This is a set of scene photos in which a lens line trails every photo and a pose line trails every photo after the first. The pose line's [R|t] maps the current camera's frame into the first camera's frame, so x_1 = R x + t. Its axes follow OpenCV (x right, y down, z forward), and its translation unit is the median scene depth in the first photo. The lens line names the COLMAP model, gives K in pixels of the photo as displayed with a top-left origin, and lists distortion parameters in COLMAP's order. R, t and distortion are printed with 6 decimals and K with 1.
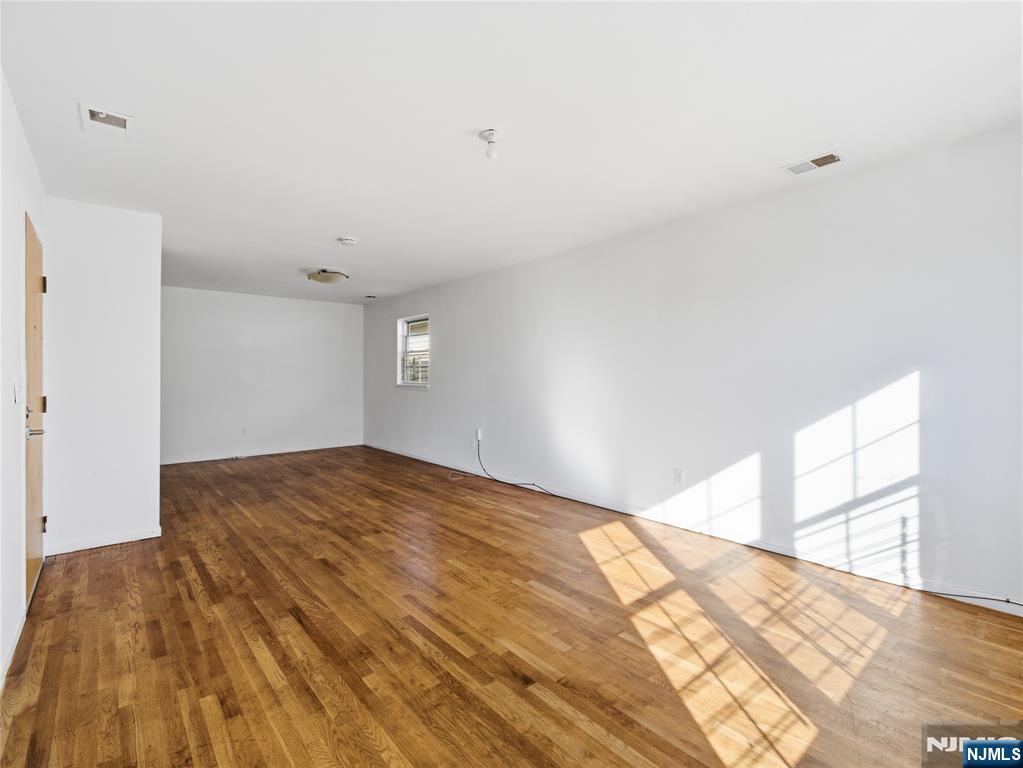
lens RADIAL K [[479.6, 0, 509.7], [0, 479.6, 377.1], [0, 0, 1]] dist [-0.001273, -0.000541]
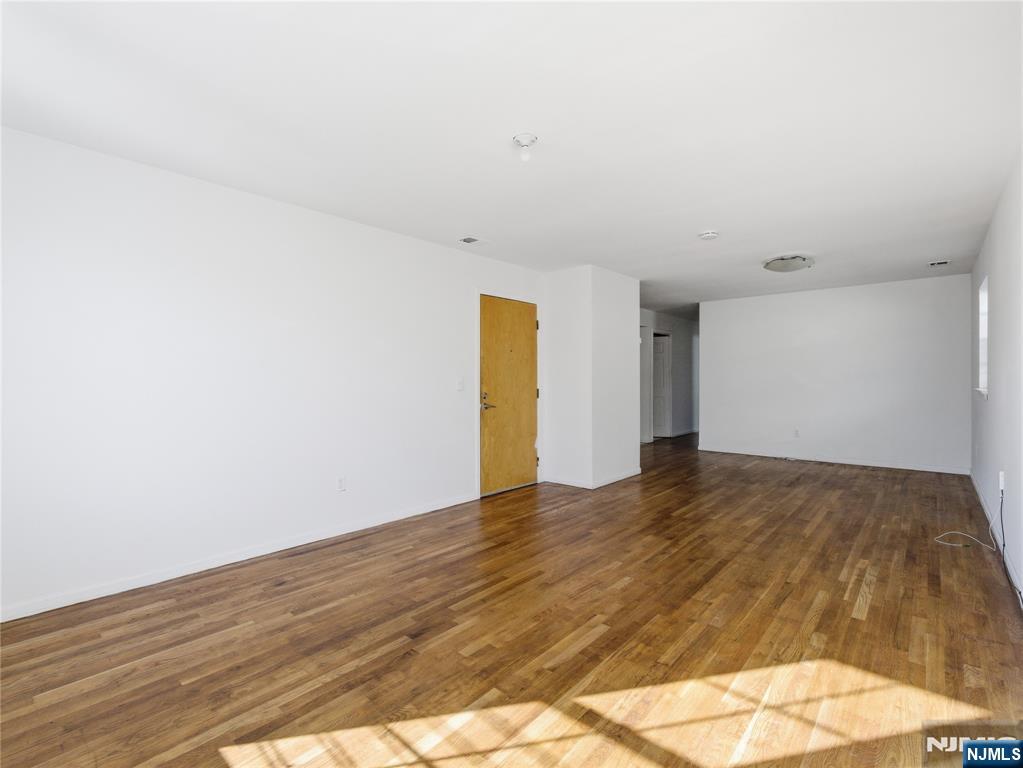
lens RADIAL K [[479.6, 0, 509.7], [0, 479.6, 377.1], [0, 0, 1]] dist [-0.001273, -0.000541]
pose [[0.127274, -0.003317, -0.991862, 0.892569], [0.002242, 0.999993, -0.003056, 0.001326], [0.991865, -0.001835, 0.127280, 0.779328]]
